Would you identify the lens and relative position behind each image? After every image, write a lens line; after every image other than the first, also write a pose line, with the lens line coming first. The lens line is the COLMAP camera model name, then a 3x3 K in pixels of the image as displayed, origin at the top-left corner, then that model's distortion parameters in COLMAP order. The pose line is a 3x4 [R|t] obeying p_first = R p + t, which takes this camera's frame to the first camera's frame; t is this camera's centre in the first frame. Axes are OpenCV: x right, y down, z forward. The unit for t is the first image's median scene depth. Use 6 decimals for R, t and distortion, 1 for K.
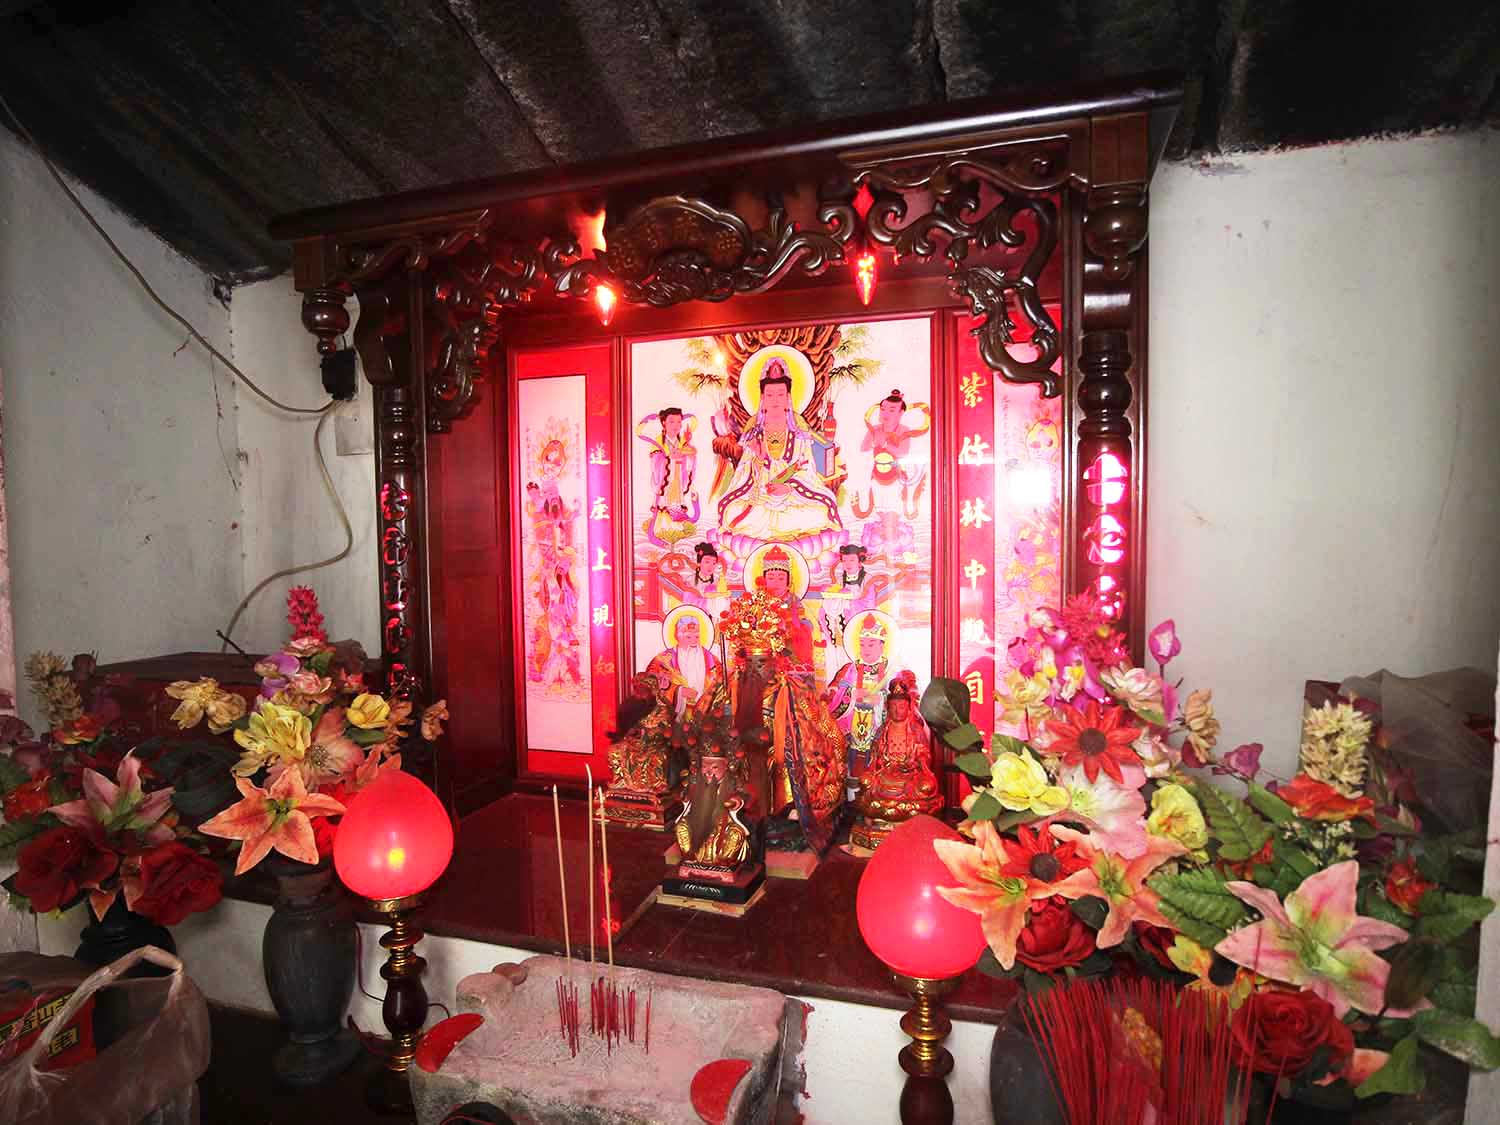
lens RADIAL K [[914.4, 0, 750.0], [0, 914.4, 562.5], [0, 0, 1]] dist [-0.083700, 0.000039]
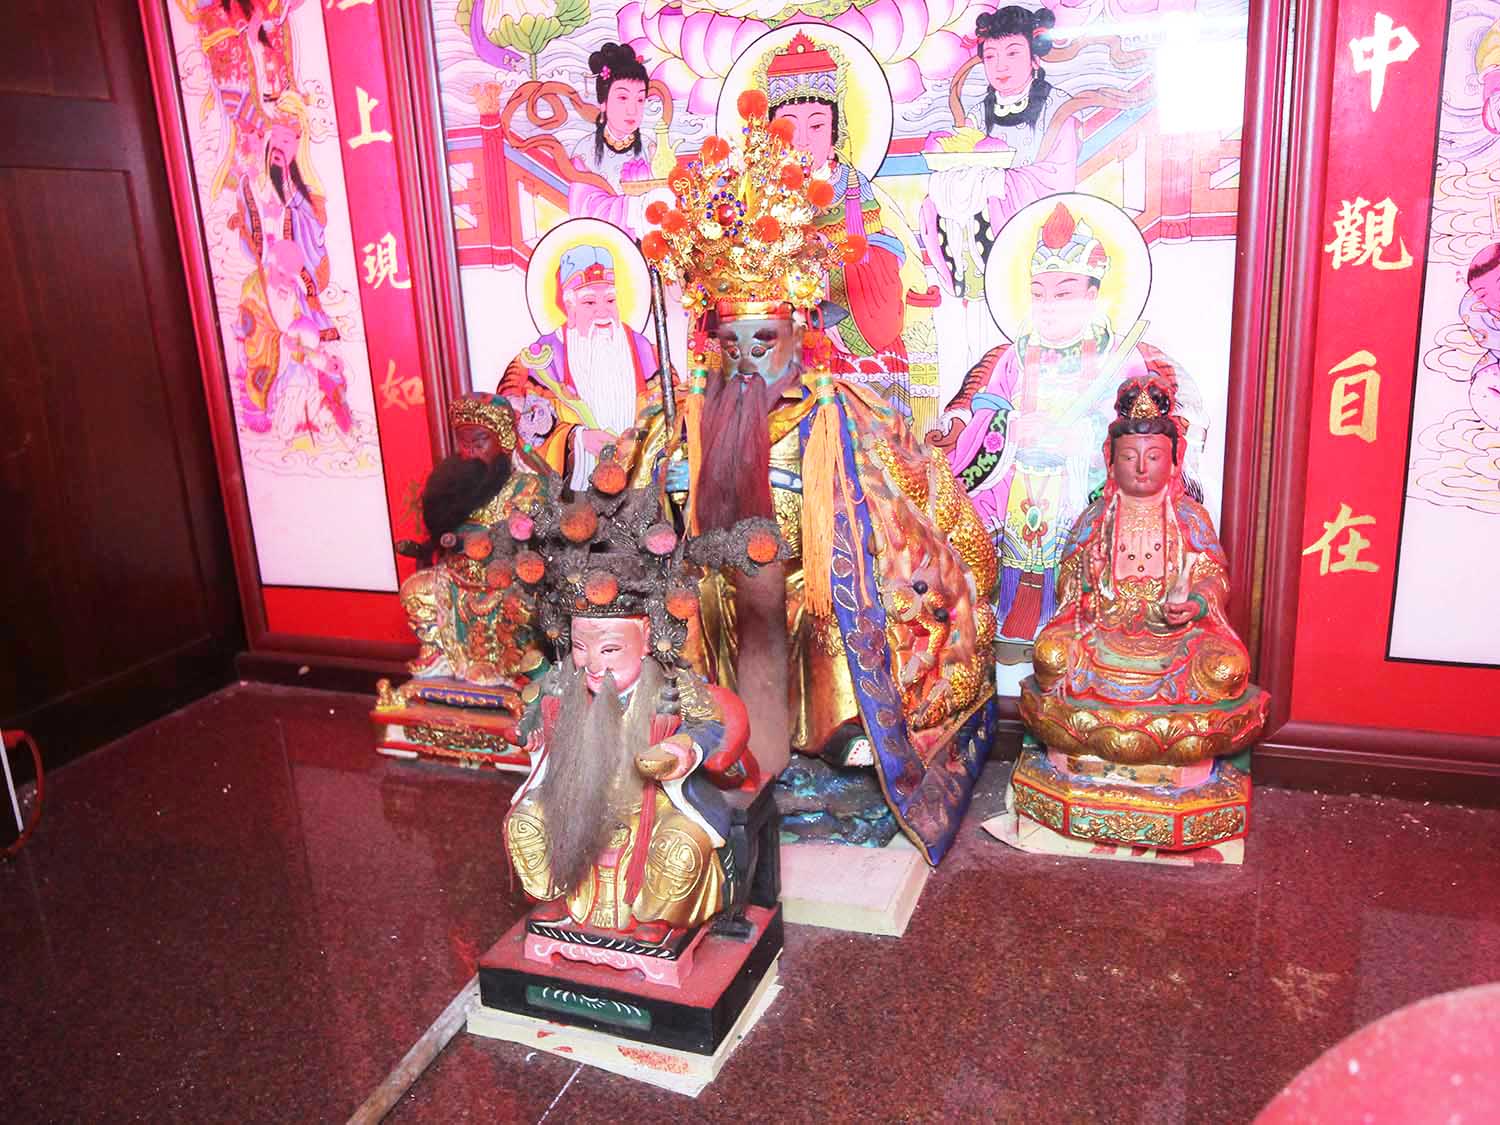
lens RADIAL K [[1123.5, 0, 750.0], [0, 1123.5, 562.5], [0, 0, 1]] dist [-0.013087, -0.001657]
pose [[0.998199, -0.026645, -0.053745, 0.027454], [0.037539, 0.976289, 0.213190, 0.095267], [0.046790, -0.214823, 0.975531, 0.523880]]
